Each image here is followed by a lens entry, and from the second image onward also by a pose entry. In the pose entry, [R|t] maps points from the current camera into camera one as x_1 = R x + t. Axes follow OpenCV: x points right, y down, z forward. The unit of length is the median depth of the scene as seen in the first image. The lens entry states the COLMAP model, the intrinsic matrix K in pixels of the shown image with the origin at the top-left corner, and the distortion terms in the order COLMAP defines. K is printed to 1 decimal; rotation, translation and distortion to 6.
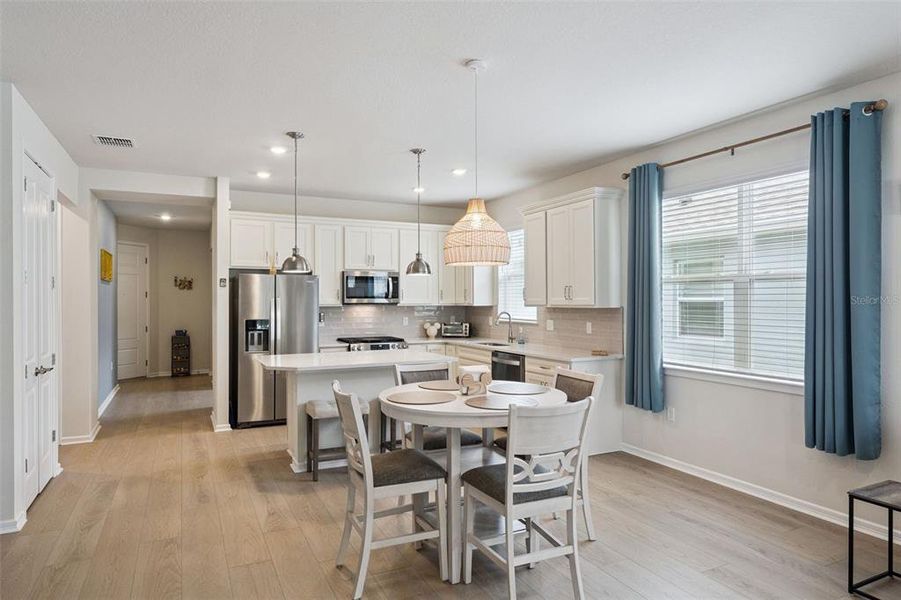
lens RADIAL K [[545.3, 0, 450.9], [0, 545.3, 303.3], [0, 0, 1]] dist [-0.001247, -0.000476]
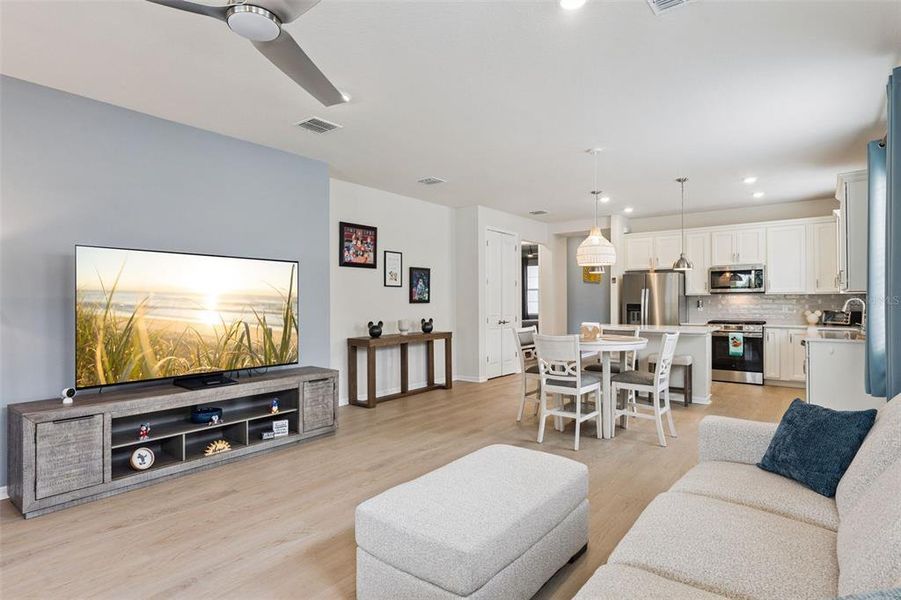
lens RADIAL K [[473.9, 0, 450.5], [0, 473.9, 300.0], [0, 0, 1]] dist [0.002103, 0.000415]
pose [[0.434995, -0.001148, -0.900432, 0.606108], [-0.001188, 0.999998, -0.001849, 0.022389], [0.900432, 0.001874, 0.434993, -0.037475]]
